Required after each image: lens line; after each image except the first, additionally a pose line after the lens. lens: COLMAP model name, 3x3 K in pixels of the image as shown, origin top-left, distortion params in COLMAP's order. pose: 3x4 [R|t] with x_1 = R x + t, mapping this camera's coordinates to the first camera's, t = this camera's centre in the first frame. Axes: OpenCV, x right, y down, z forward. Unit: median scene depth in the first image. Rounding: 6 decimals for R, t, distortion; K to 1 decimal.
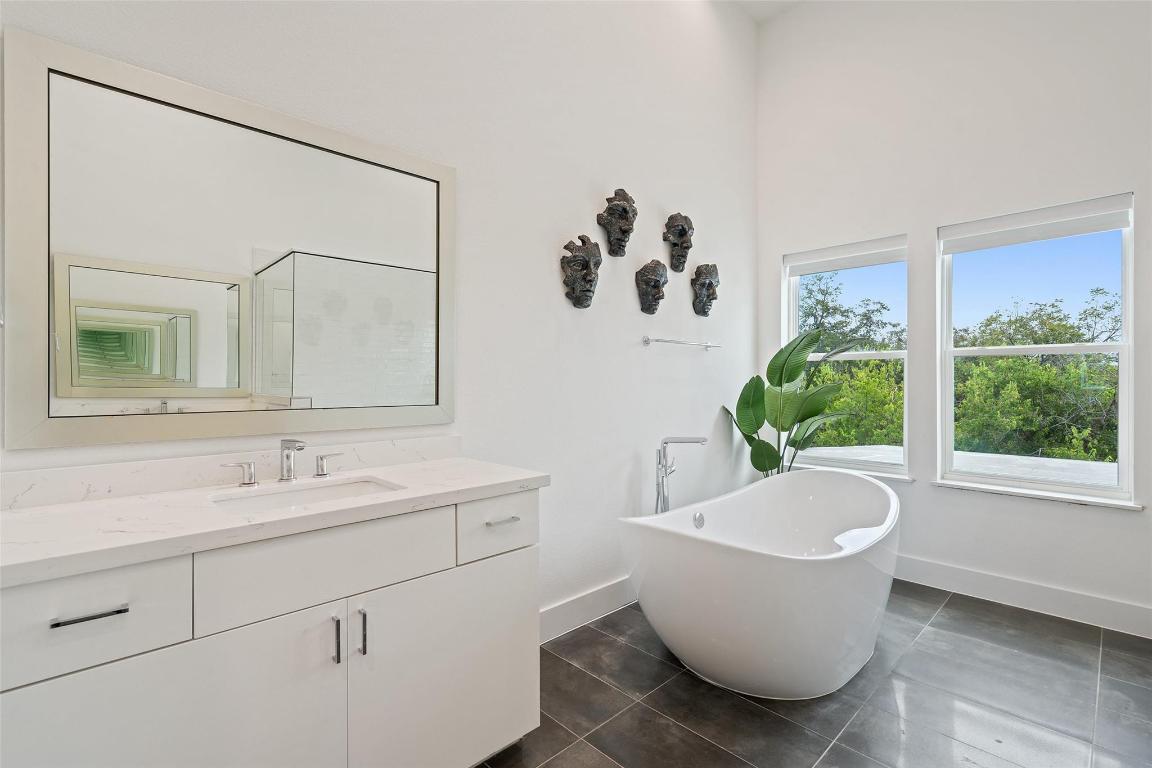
lens RADIAL K [[529.8, 0, 576.1], [0, 529.8, 382.8], [0, 0, 1]] dist [-0.002672, 0.001334]
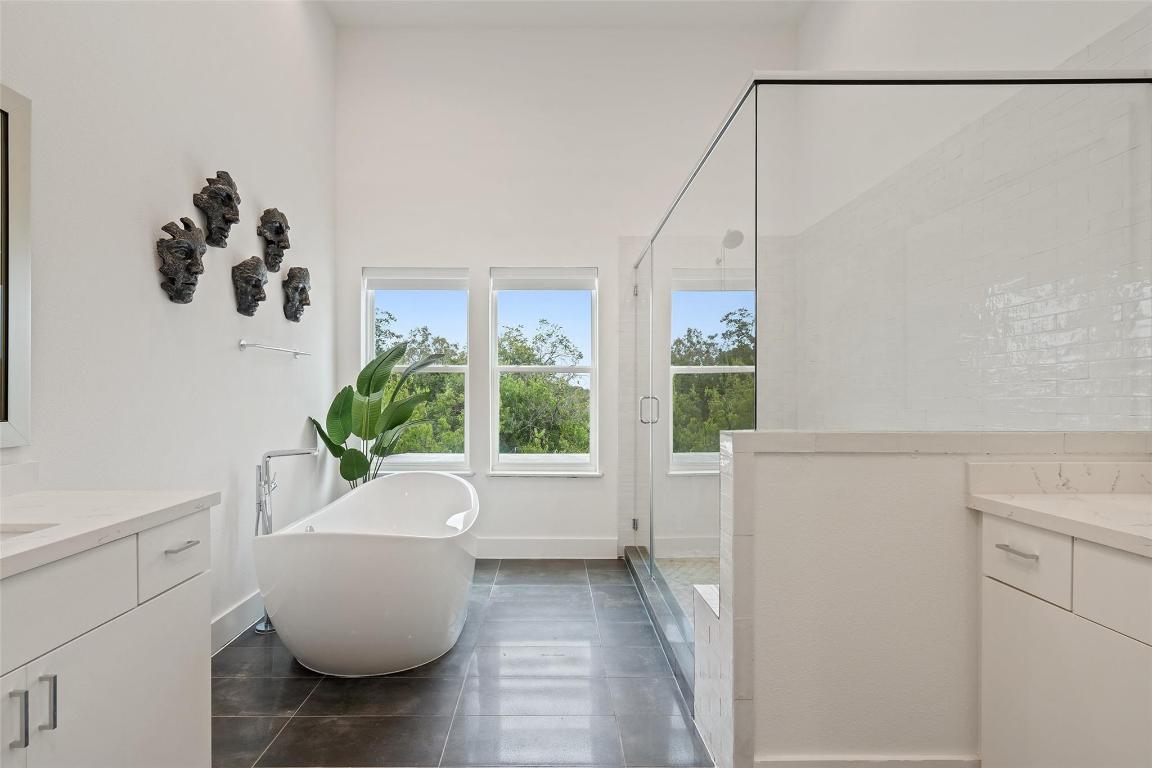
lens RADIAL K [[592.4, 0, 573.1], [0, 592.4, 389.7], [0, 0, 1]] dist [0.007035, 0.000439]
pose [[0.672092, 0.006785, 0.740436, -0.255674], [-0.002404, 0.999973, -0.006982, 0.001530], [-0.740464, 0.002912, 0.672090, -0.091749]]
